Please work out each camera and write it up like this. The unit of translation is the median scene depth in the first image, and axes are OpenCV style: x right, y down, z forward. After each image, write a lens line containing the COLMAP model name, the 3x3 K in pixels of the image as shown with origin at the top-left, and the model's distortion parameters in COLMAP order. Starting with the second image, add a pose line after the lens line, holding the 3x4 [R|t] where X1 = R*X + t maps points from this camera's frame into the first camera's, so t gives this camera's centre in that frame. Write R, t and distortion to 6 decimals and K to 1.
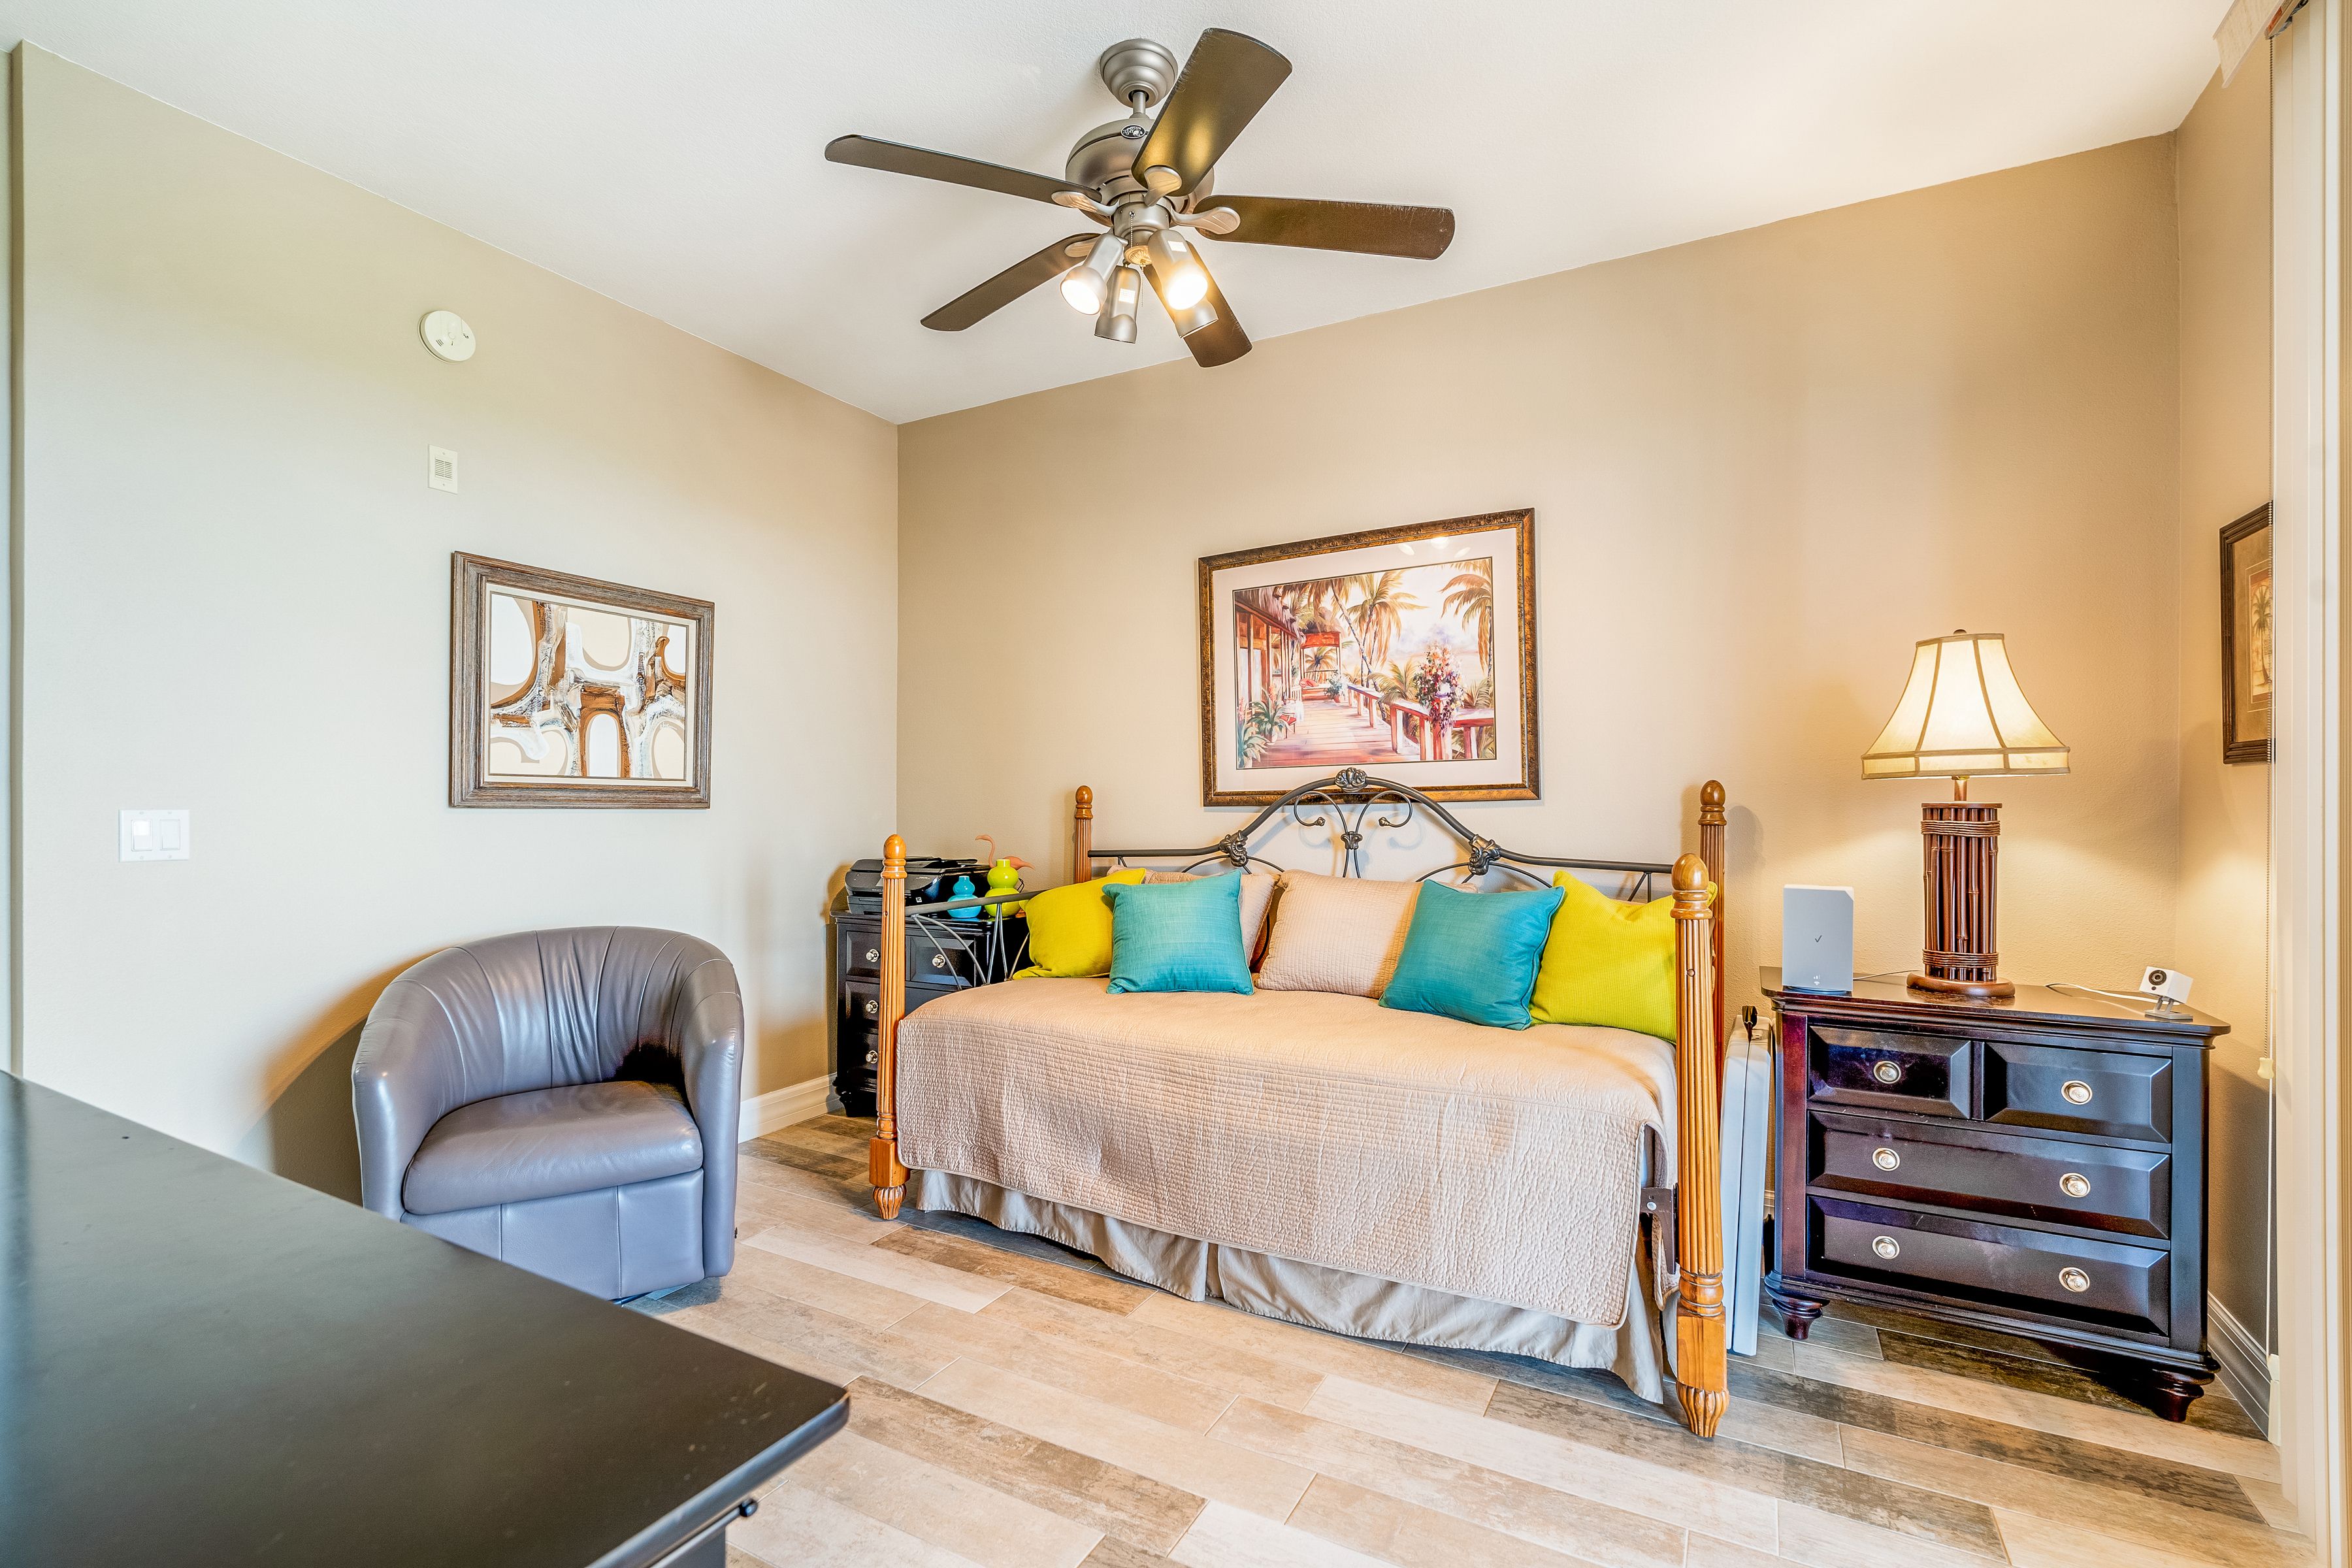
lens RADIAL K [[1054.1, 0, 1190.8], [0, 1054.1, 807.3], [0, 0, 1]] dist [-0.003494, -0.000223]
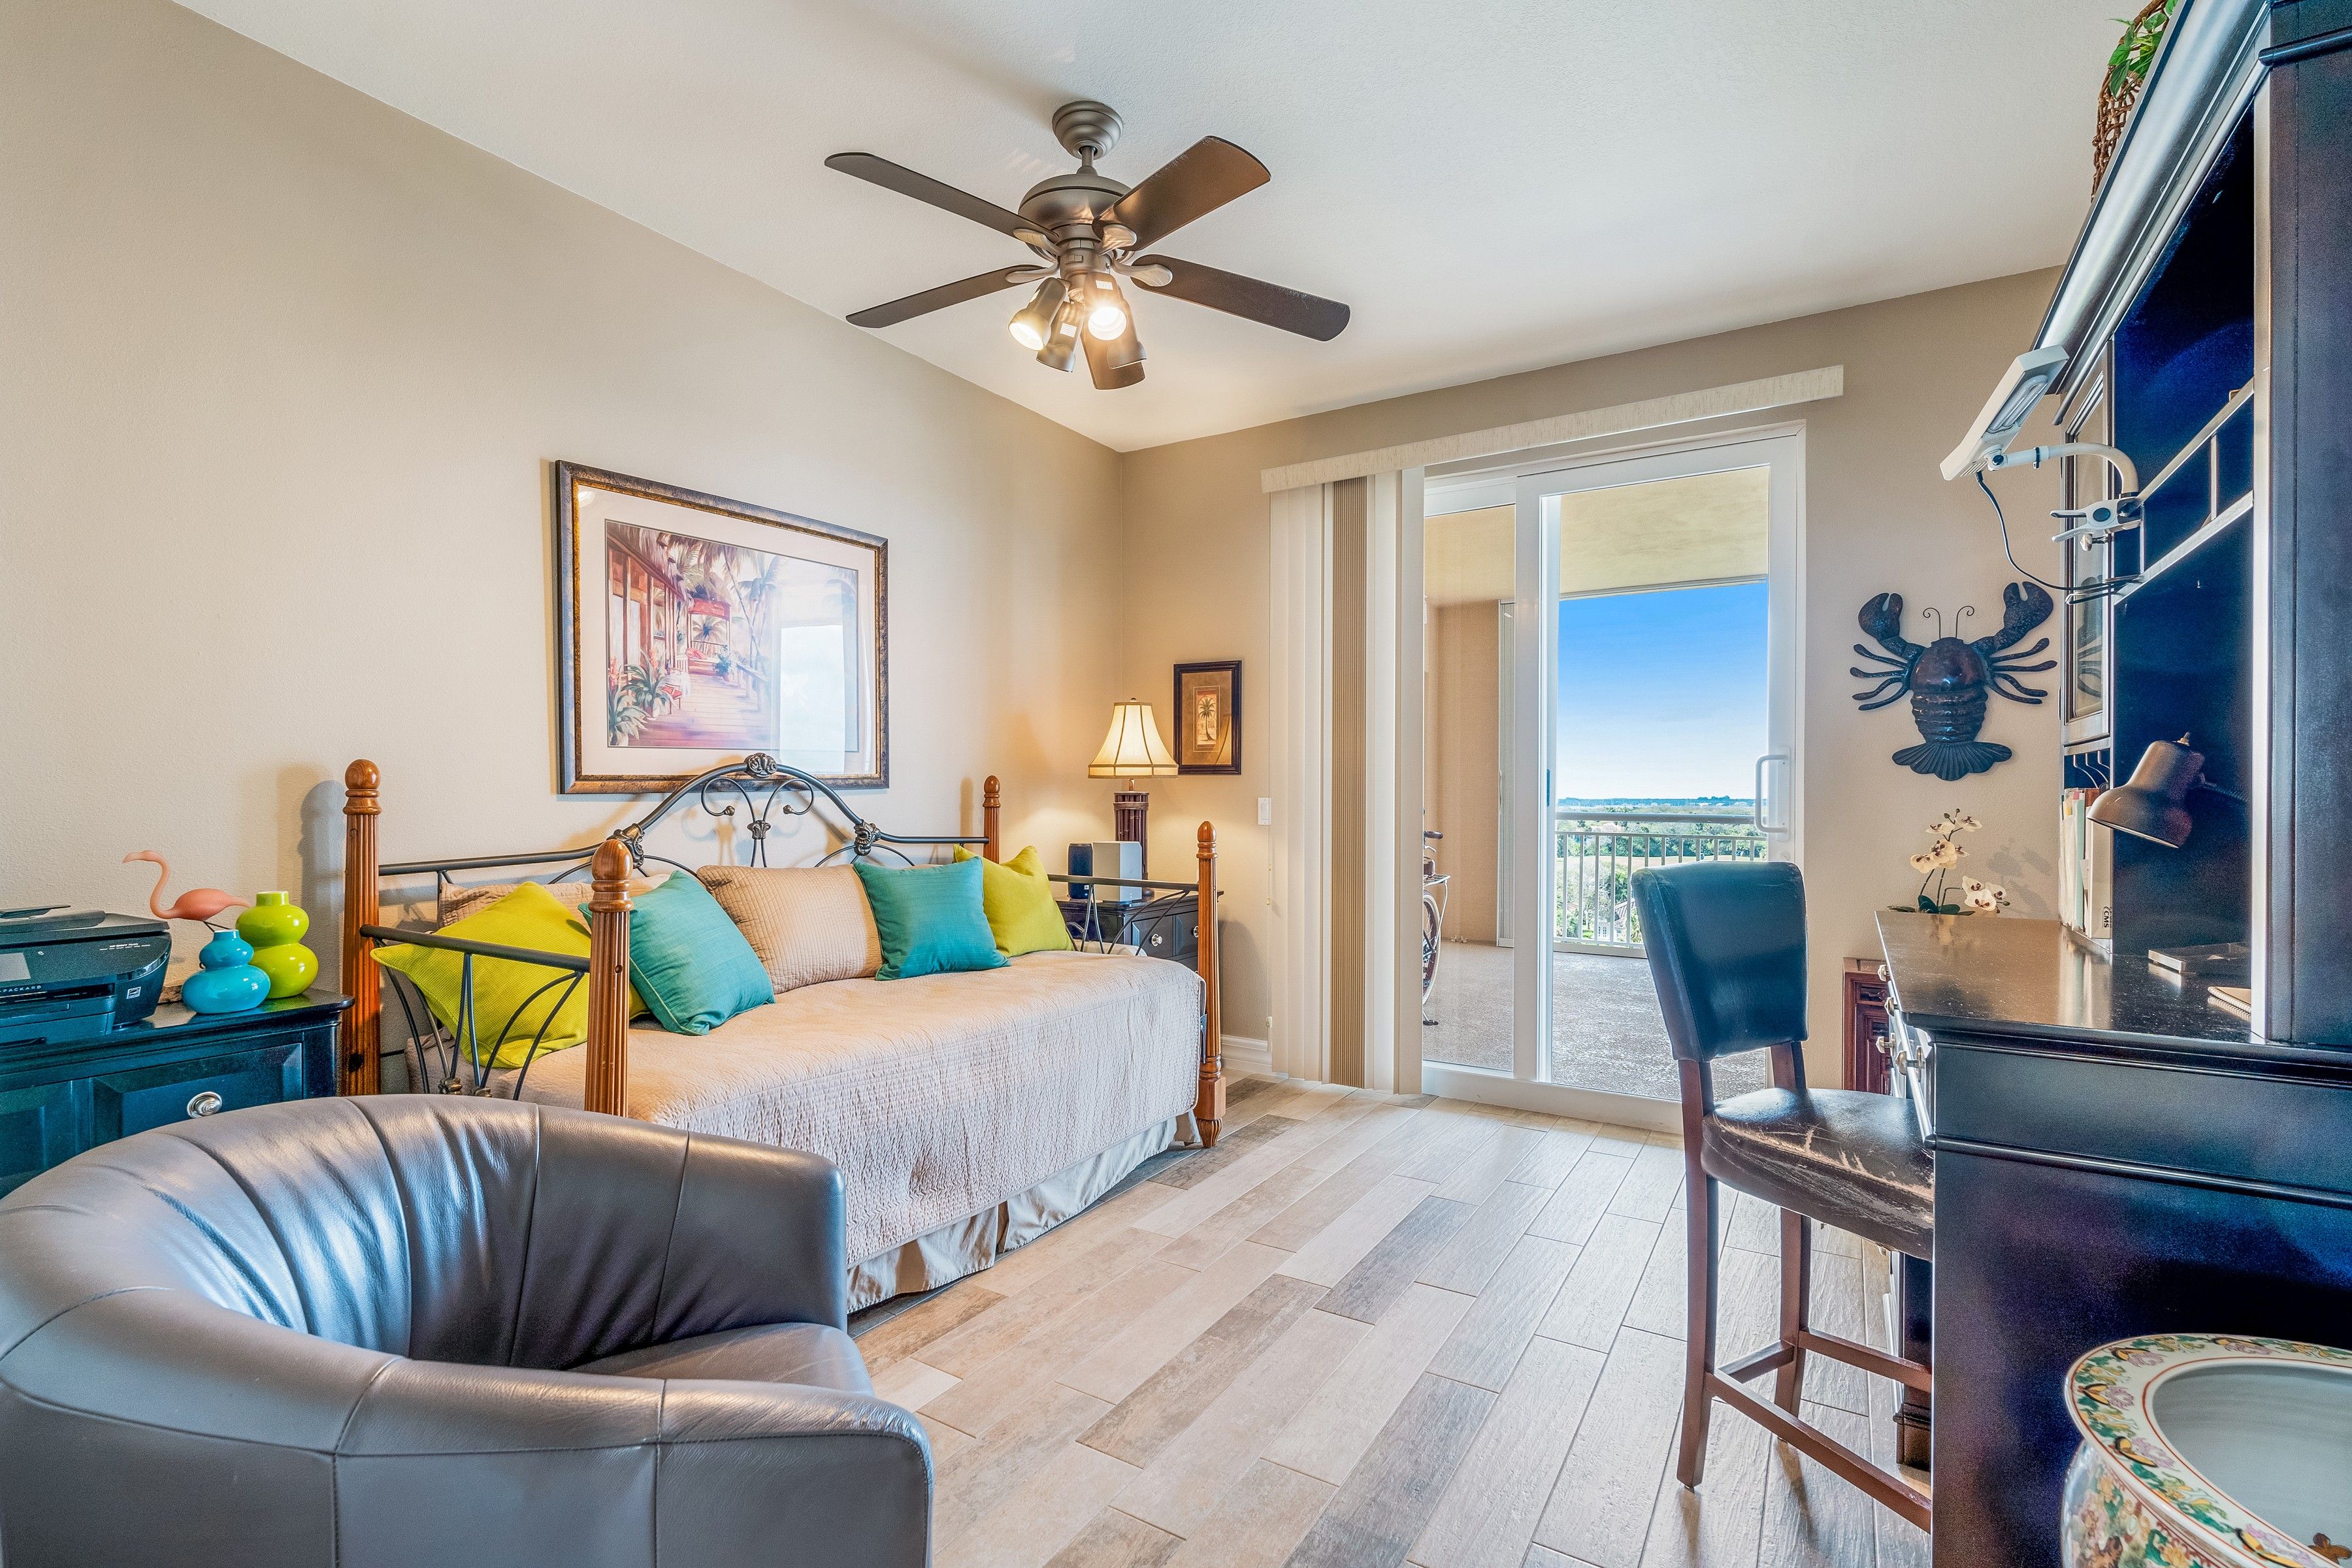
lens RADIAL K [[1072.8, 0, 1177.6], [0, 1072.8, 793.8], [0, 0, 1]] dist [-0.001193, -0.000072]
pose [[0.053462, 0.000116, 0.998570, -0.783775], [0.000978, 1.000000, -0.000168, -0.000312], [-0.998569, 0.000985, 0.053462, 0.565170]]
